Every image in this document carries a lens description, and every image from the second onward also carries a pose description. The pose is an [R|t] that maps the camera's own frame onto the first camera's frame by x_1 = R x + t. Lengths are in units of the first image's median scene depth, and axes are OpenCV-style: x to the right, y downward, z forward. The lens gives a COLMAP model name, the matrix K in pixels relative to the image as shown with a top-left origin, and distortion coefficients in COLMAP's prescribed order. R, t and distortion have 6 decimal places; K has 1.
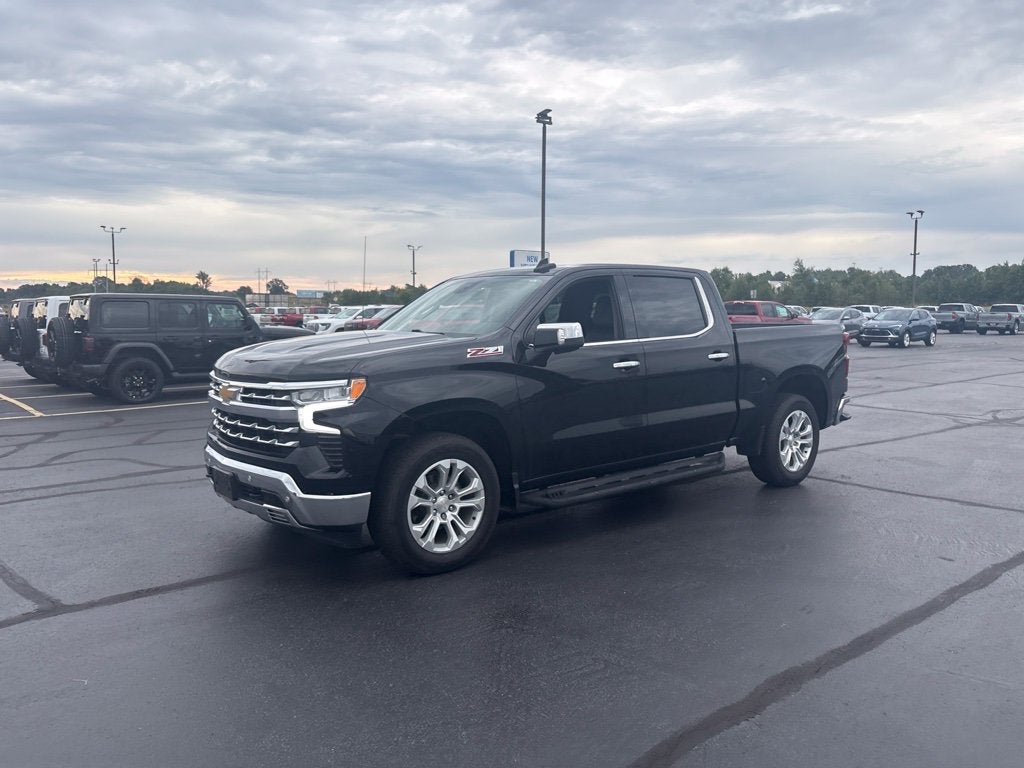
lens RADIAL K [[783.8, 0, 515.5], [0, 783.8, 383.5], [0, 0, 1]] dist [0.032764, -0.024354]
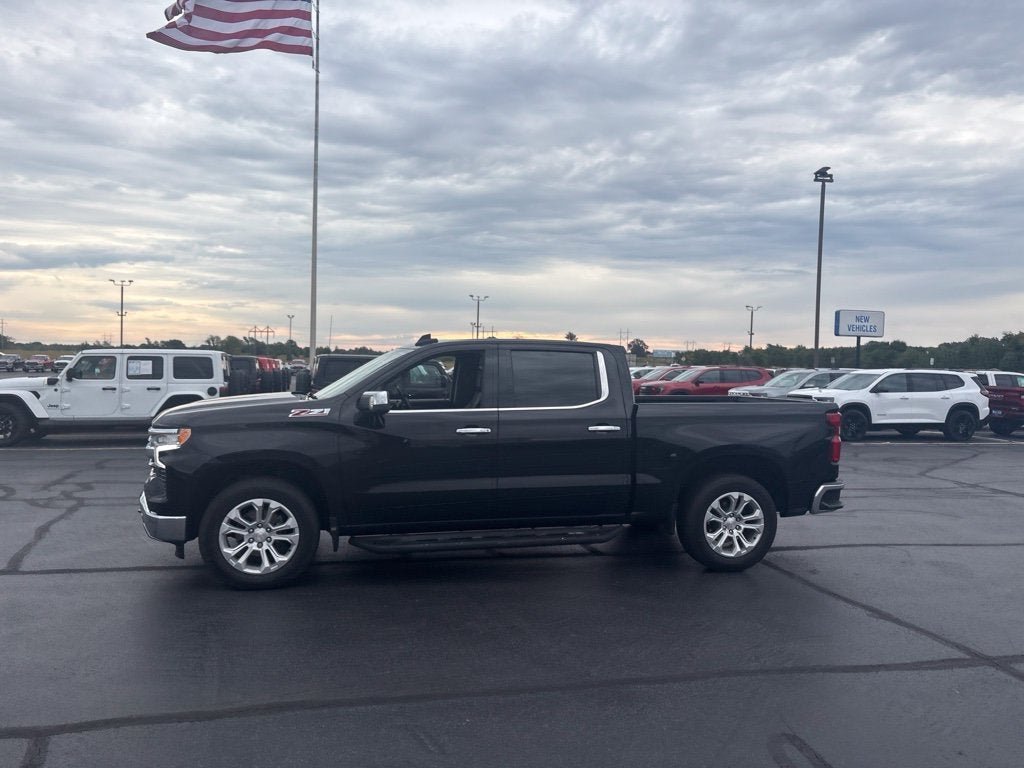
lens RADIAL K [[773.9, 0, 520.6], [0, 773.9, 393.0], [0, 0, 1]] dist [0.039377, -0.027932]
pose [[0.901157, 0.036389, -0.431963, 0.708348], [-0.063461, 0.996809, -0.048420, -0.030754], [0.428823, 0.071047, 0.900590, 0.056175]]
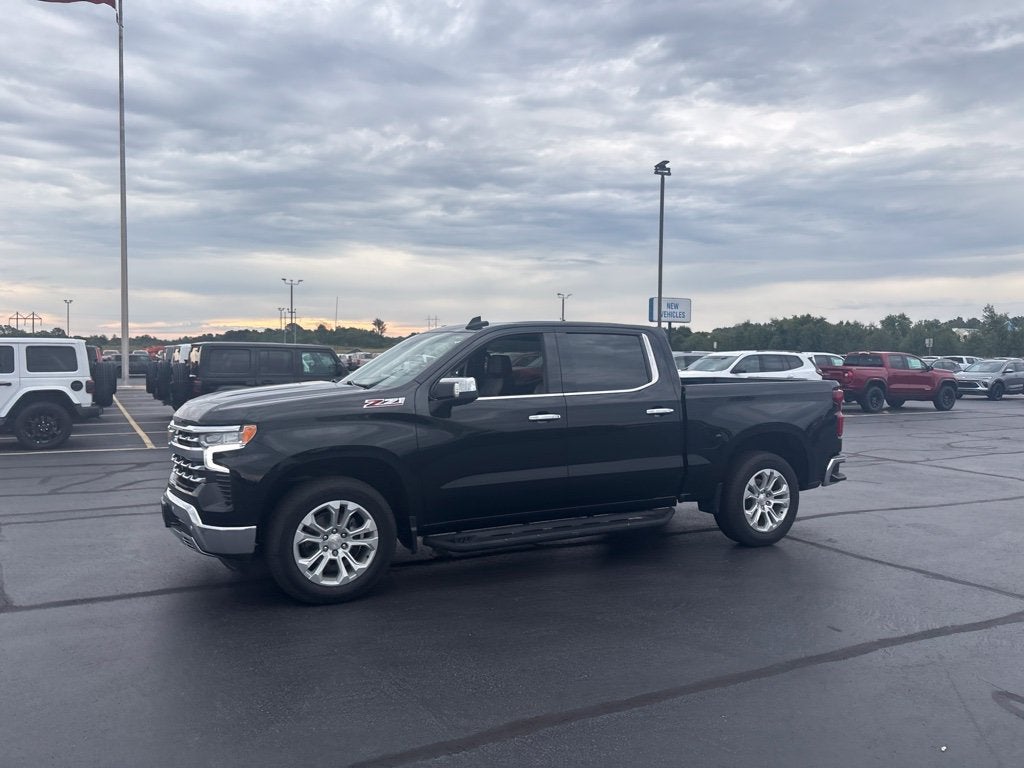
lens RADIAL K [[778.8, 0, 512.8], [0, 778.8, 391.9], [0, 0, 1]] dist [0.029050, -0.006409]
pose [[0.978680, 0.019361, -0.204477, 0.330839], [-0.029068, 0.998583, -0.044574, -0.012035], [0.203325, 0.049568, 0.977856, -0.024534]]
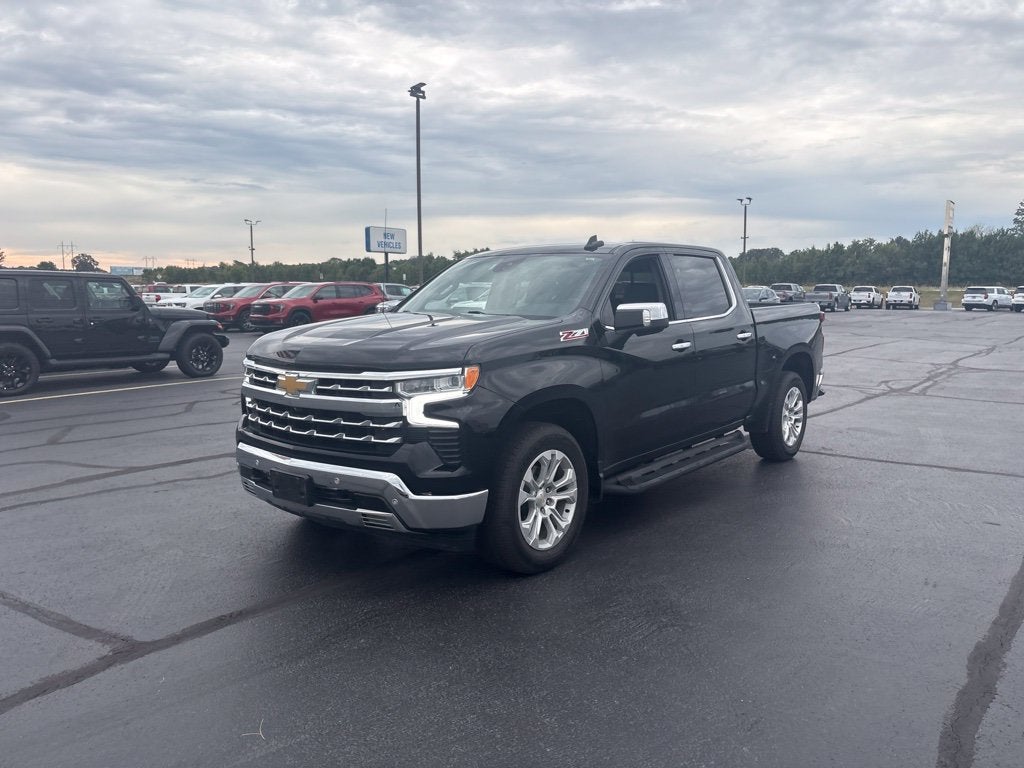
lens RADIAL K [[779.1, 0, 515.7], [0, 779.1, 382.5], [0, 0, 1]] dist [0.039427, -0.035008]
pose [[0.979248, -0.023318, 0.201321, -0.275078], [0.018070, 0.999448, 0.027867, -0.009555], [-0.201860, -0.023651, 0.979129, 0.086202]]
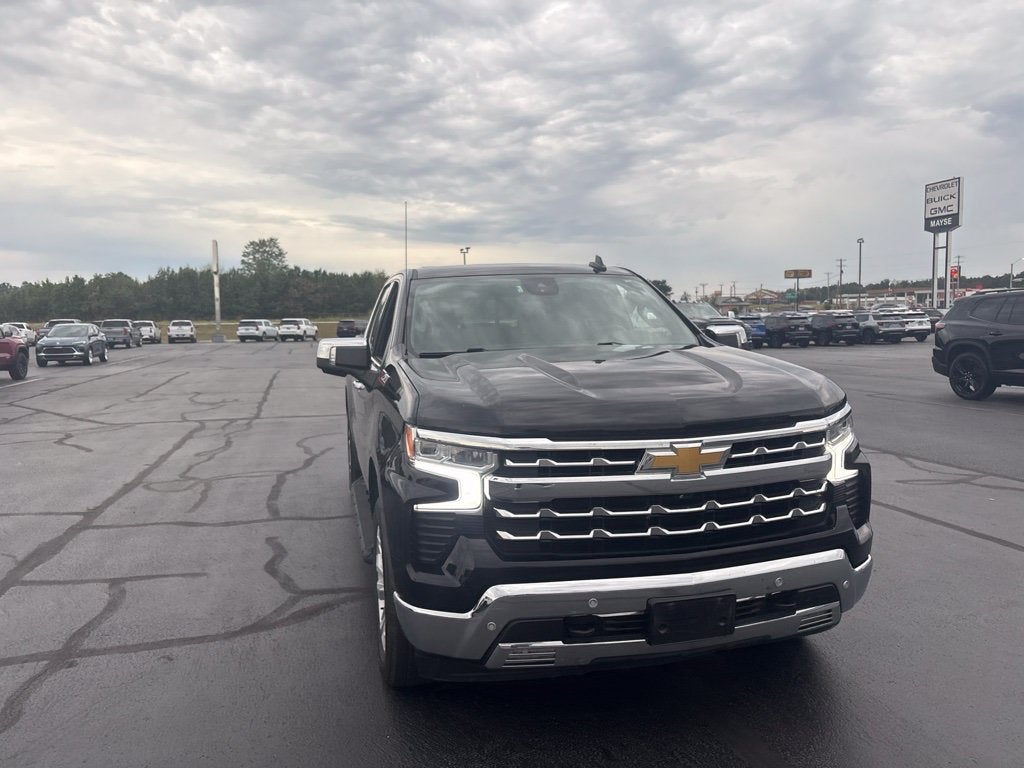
lens RADIAL K [[779.7, 0, 512.0], [0, 779.7, 384.0], [0, 0, 1]] dist [0.041010, -0.039157]
pose [[0.436186, -0.087342, 0.895608, -0.845492], [0.105393, 0.993387, 0.045548, -0.074703], [-0.893663, 0.074524, 0.442507, 0.783853]]
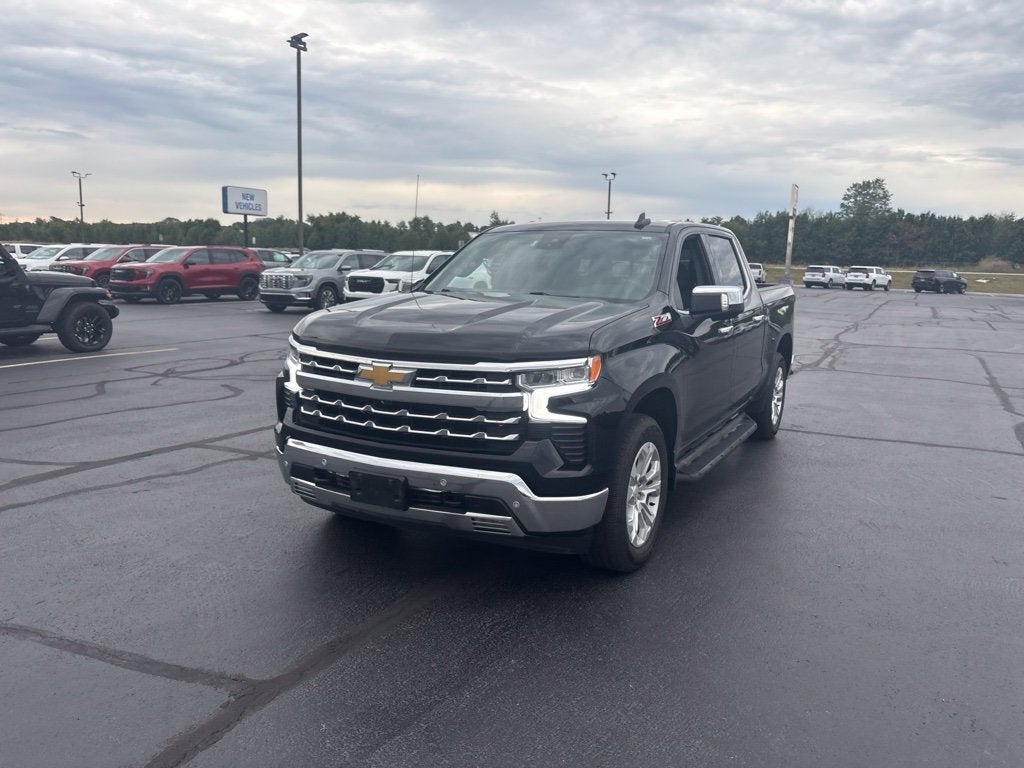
lens RADIAL K [[778.9, 0, 520.2], [0, 778.9, 387.5], [0, 0, 1]] dist [0.051993, -0.050710]
pose [[0.924322, -0.039568, 0.379557, -0.490137], [0.011899, 0.997115, 0.074970, -0.029854], [-0.381428, -0.064780, 0.922126, 0.213591]]
